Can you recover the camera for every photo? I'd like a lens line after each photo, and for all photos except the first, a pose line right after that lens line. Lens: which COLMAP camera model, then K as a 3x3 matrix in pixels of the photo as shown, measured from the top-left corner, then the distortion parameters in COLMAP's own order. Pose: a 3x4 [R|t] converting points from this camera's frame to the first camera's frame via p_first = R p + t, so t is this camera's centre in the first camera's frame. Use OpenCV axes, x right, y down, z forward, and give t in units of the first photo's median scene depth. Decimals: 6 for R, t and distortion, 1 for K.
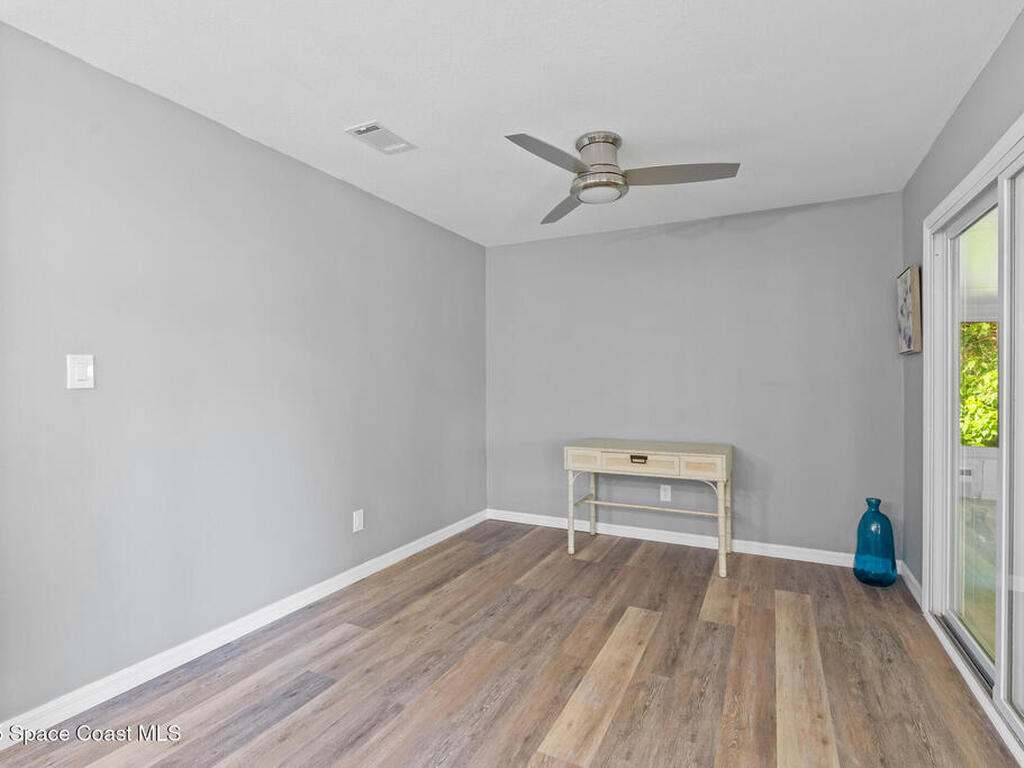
lens RADIAL K [[519.6, 0, 528.7], [0, 519.6, 379.3], [0, 0, 1]] dist [-0.007997, 0.004413]
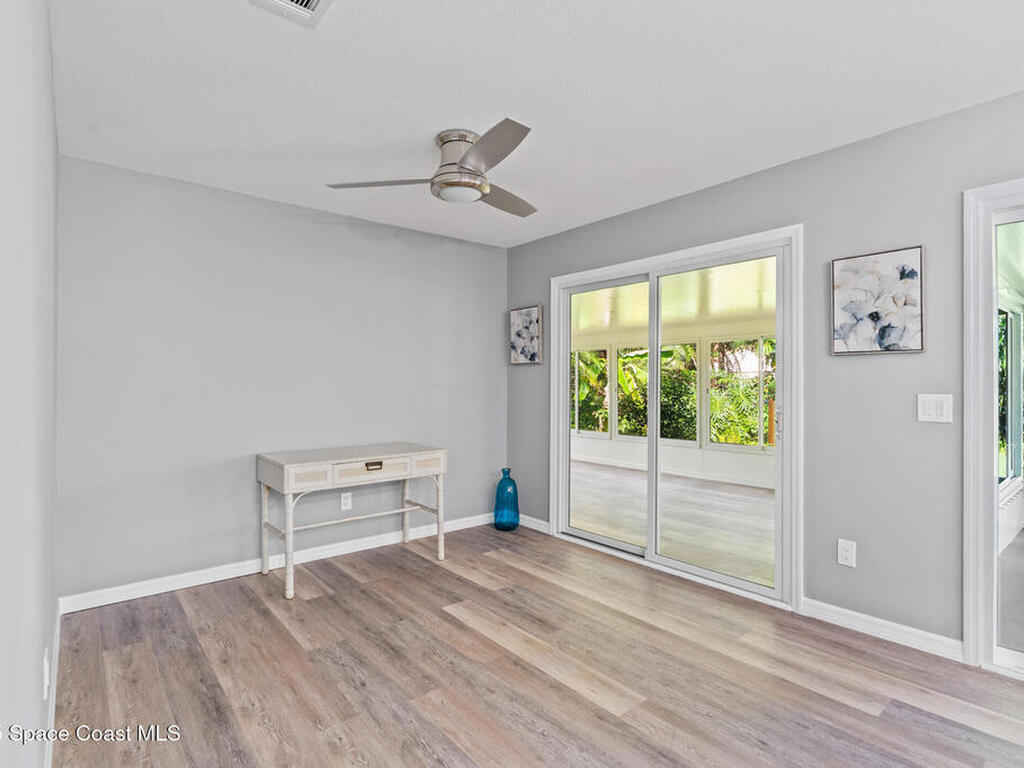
lens RADIAL K [[519.6, 0, 528.2], [0, 519.6, 382.3], [0, 0, 1]] dist [-0.007997, 0.004413]
pose [[0.399756, 0.002738, 0.916617, -0.586754], [-0.005627, 0.999984, -0.000533, 0.001429], [-0.916604, -0.004945, 0.399766, 0.400311]]
